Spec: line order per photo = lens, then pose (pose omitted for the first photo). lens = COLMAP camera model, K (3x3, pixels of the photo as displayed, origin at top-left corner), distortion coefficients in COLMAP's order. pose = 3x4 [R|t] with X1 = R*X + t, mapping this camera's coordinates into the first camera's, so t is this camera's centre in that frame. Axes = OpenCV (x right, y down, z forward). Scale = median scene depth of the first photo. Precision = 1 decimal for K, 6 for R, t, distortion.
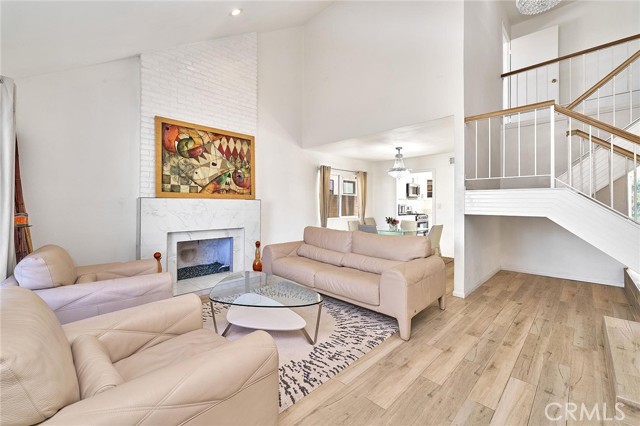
lens RADIAL K [[265.0, 0, 317.5], [0, 265.0, 203.7], [0, 0, 1]] dist [-0.000350, -0.000057]
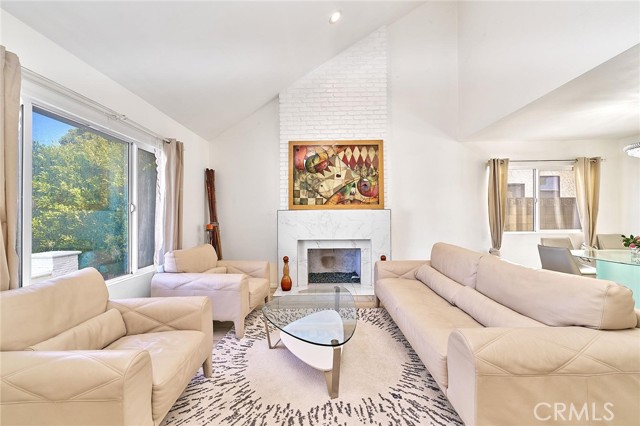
lens RADIAL K [[260.3, 0, 320.0], [0, 260.3, 213.0], [0, 0, 1]] dist [0.000458, 0.000019]
pose [[0.699307, -0.014752, -0.714669, 0.285221], [0.014312, 0.999876, -0.006635, 0.000105], [0.714678, -0.005588, 0.699431, 0.253905]]
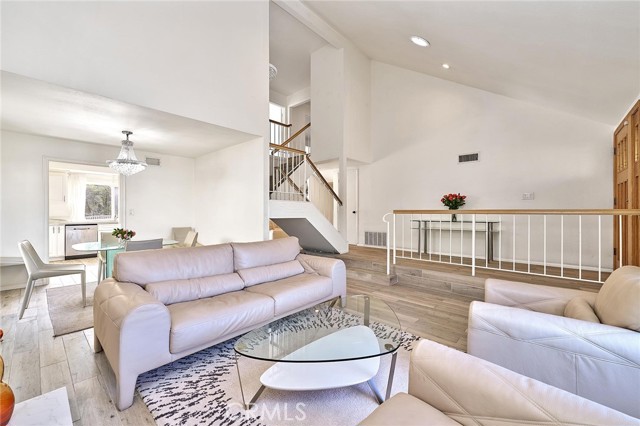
lens RADIAL K [[258.8, 0, 320.0], [0, 258.8, 213.0], [0, 0, 1]] dist [0.000059, 0.000098]
pose [[-0.066161, -0.002771, 0.997805, -0.608635], [-0.009932, 0.999948, 0.002118, 0.006703], [-0.997760, -0.009770, -0.066185, 0.718532]]
